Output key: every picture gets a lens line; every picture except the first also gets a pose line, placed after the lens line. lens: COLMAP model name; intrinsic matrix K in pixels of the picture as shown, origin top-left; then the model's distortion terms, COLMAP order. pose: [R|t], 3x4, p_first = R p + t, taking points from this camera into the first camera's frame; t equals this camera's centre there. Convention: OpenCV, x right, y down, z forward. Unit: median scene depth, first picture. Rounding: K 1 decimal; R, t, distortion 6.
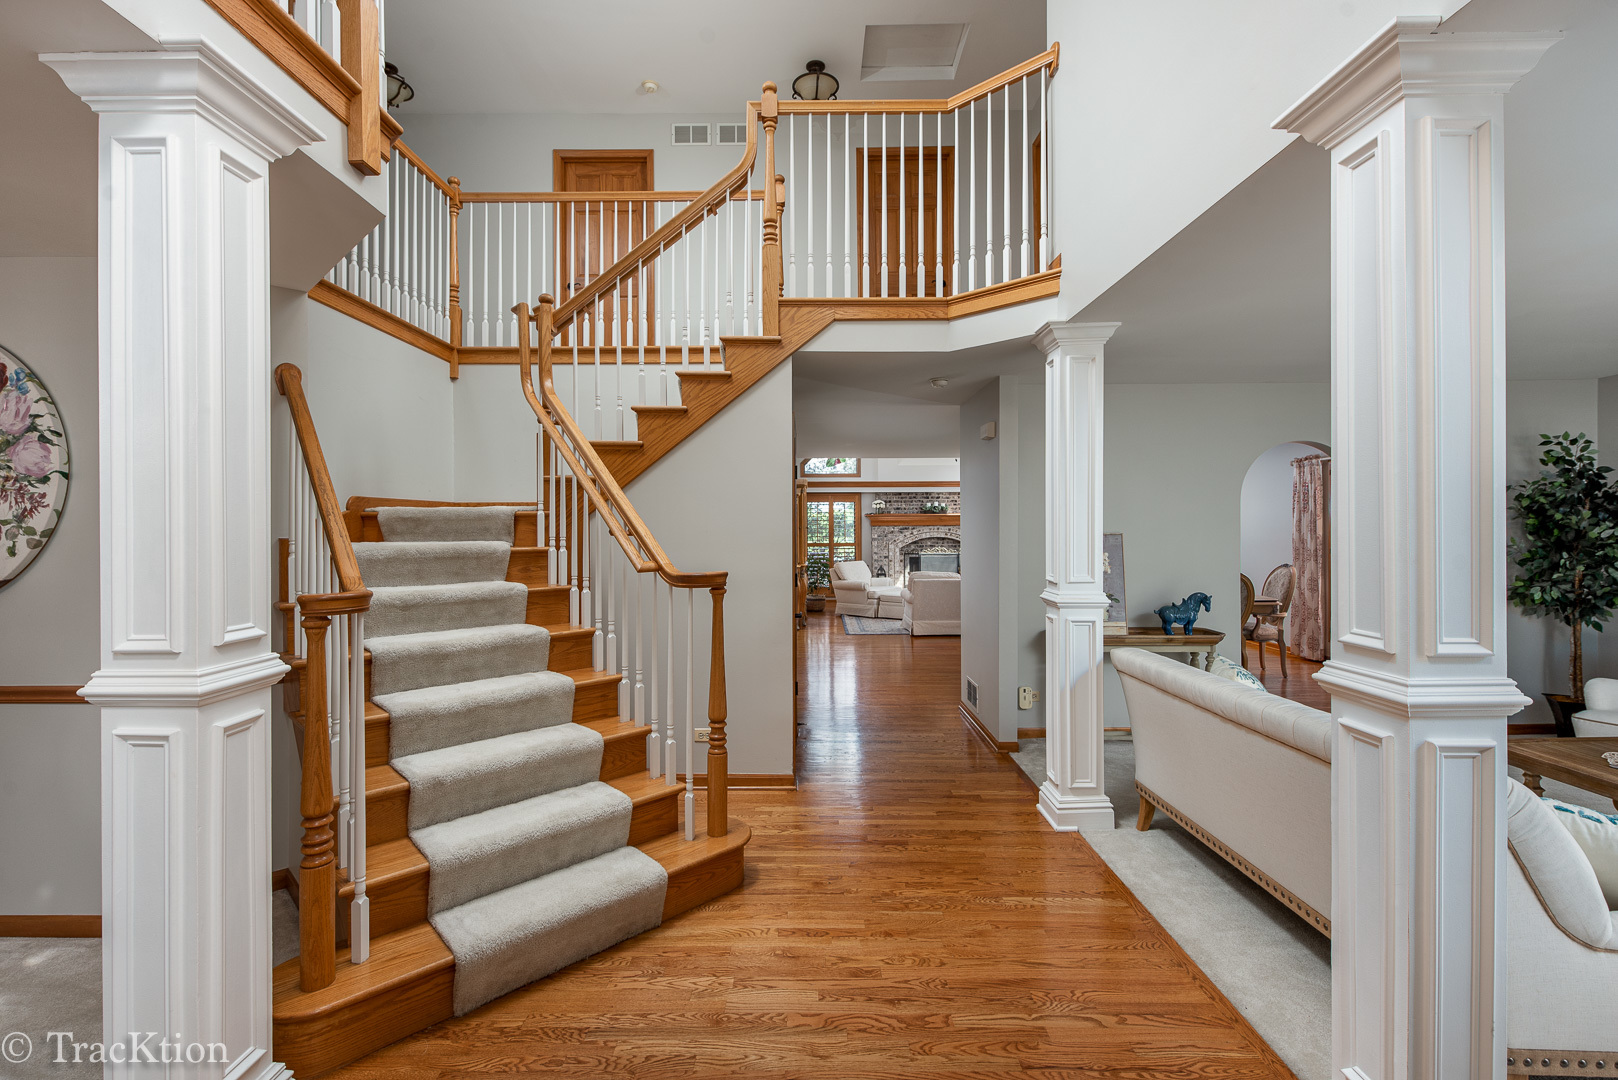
lens RADIAL K [[729.1, 0, 811.2], [0, 729.1, 521.7], [0, 0, 1]] dist [0.001324, 0.000355]
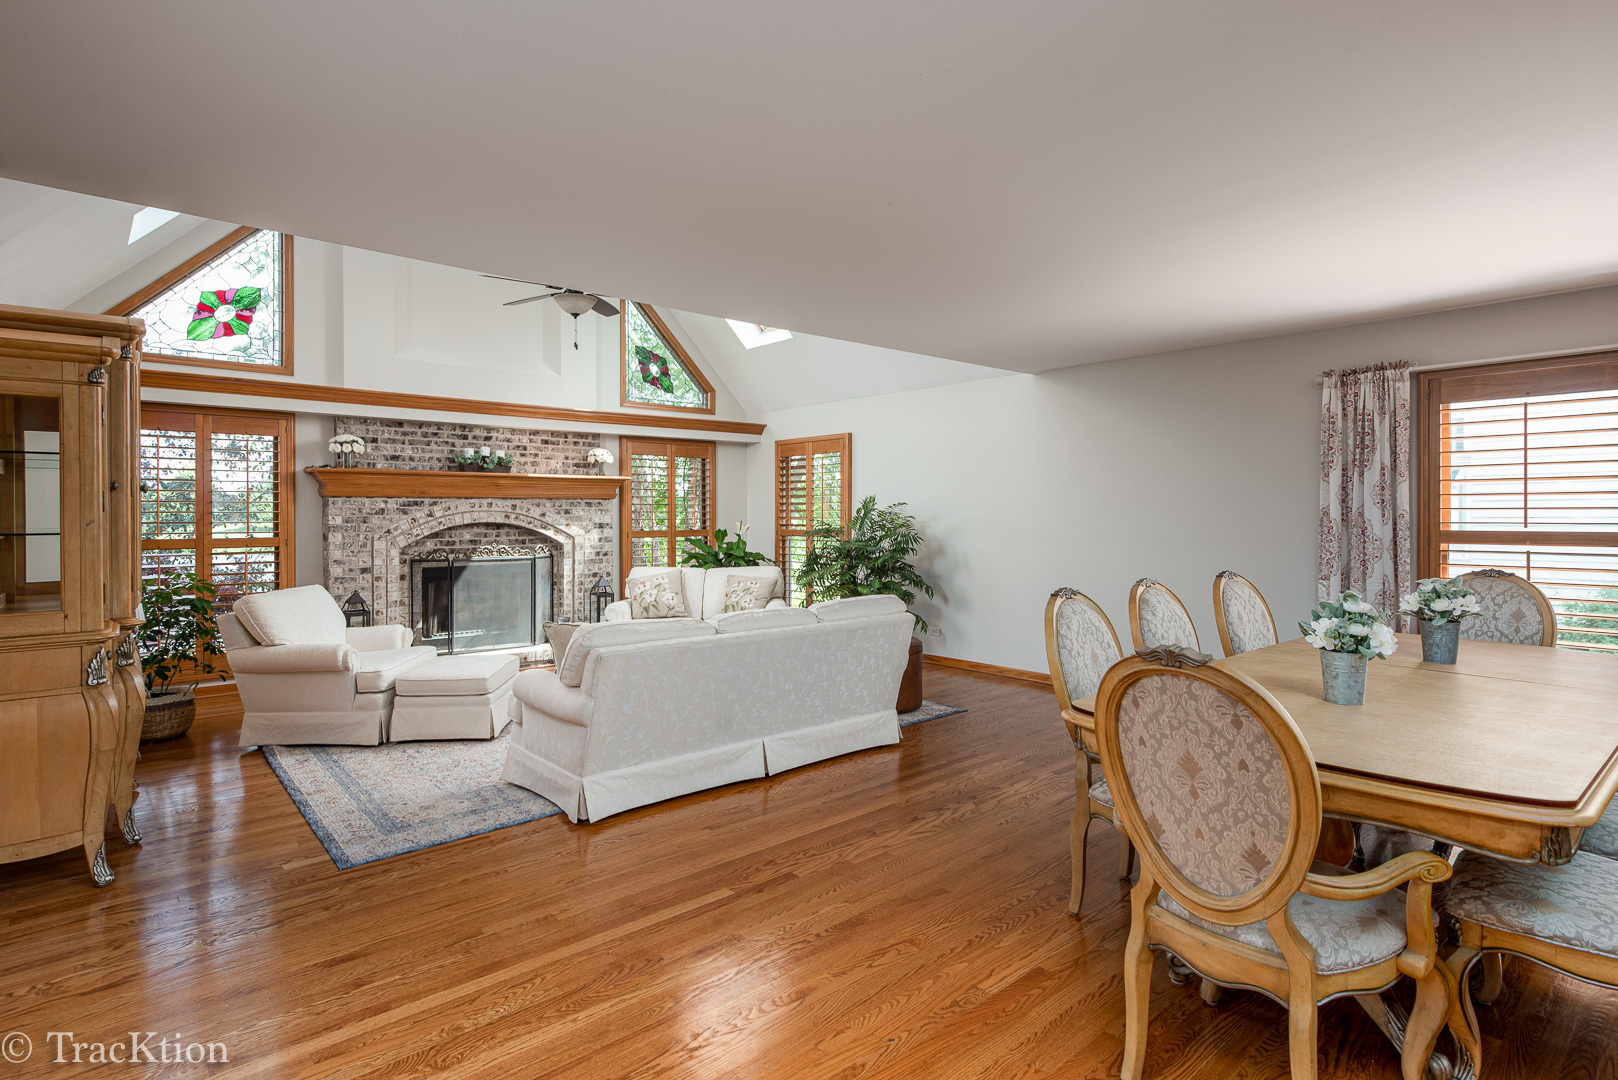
lens RADIAL K [[827.7, 0, 809.4], [0, 827.7, 516.9], [0, 0, 1]] dist [0.000522, 0.000048]
pose [[0.756232, -0.000486, 0.654304, -0.041777], [-0.006788, 0.999940, 0.008588, 0.028318], [-0.654269, -0.010936, 0.756183, 1.144472]]
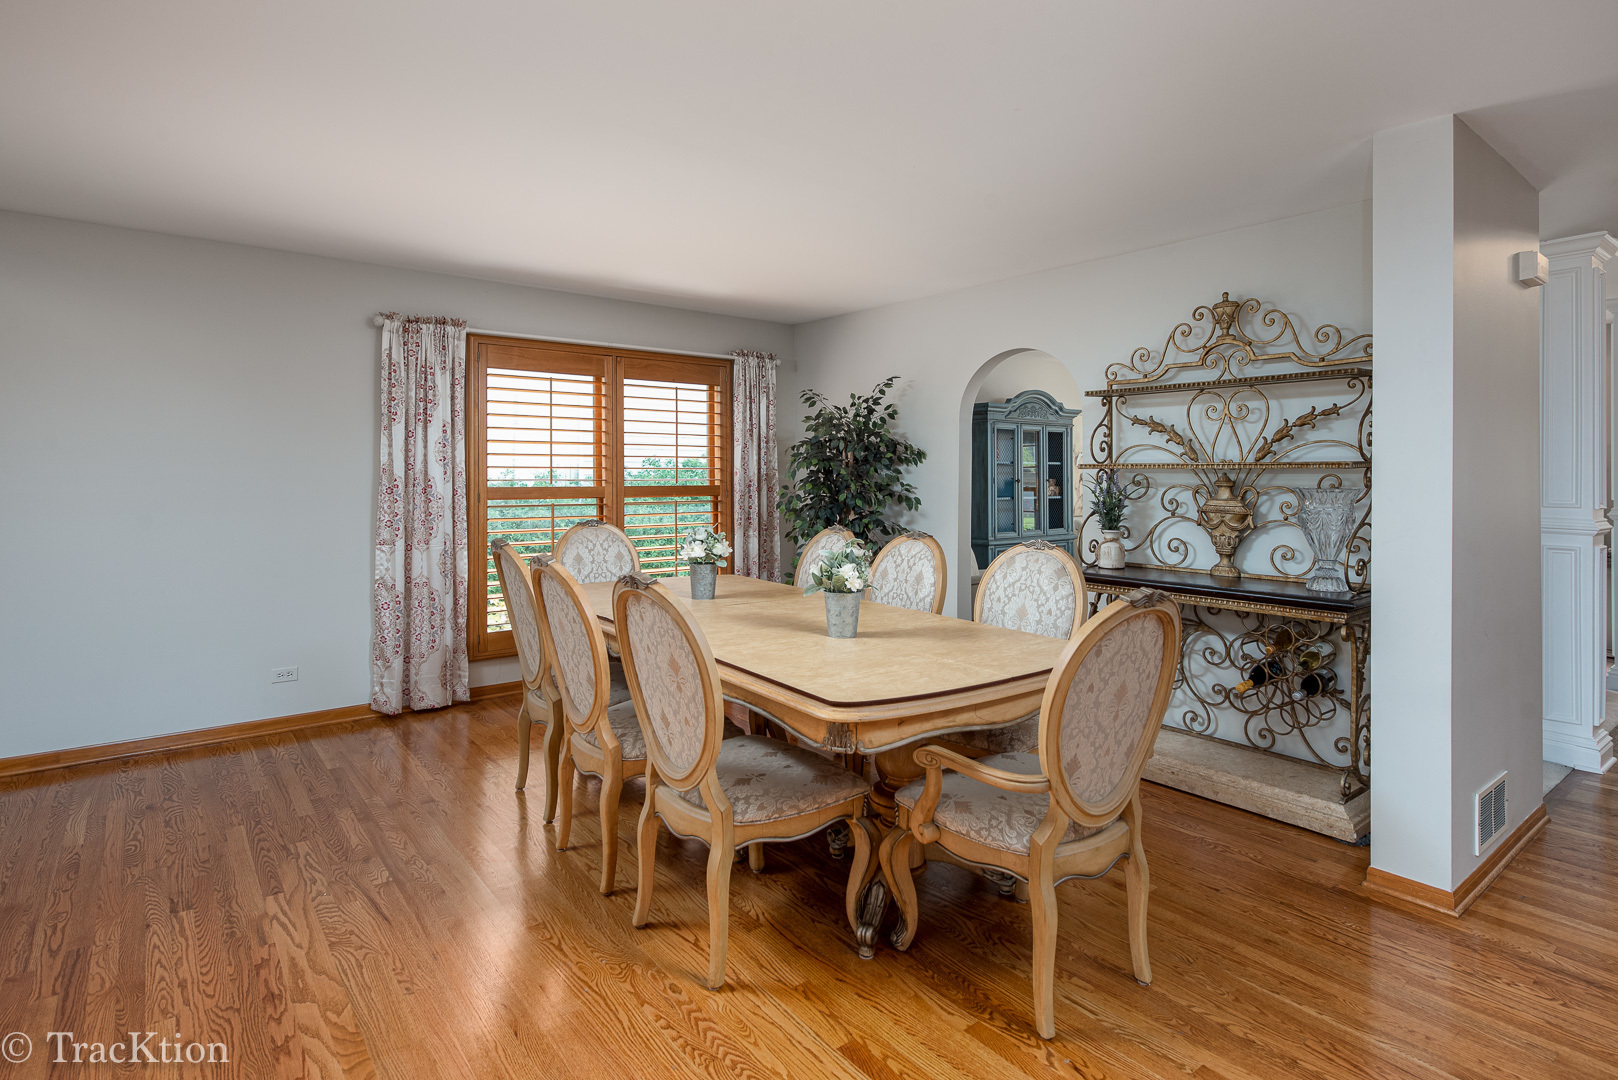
lens RADIAL K [[830.3, 0, 810.8], [0, 830.3, 477.3], [0, 0, 1]] dist [0.000169, -0.000184]
pose [[-0.617708, -0.002826, 0.786403, 0.075970], [-0.009290, 0.999950, -0.003703, 0.033944], [-0.786353, -0.009593, -0.617703, 1.629317]]
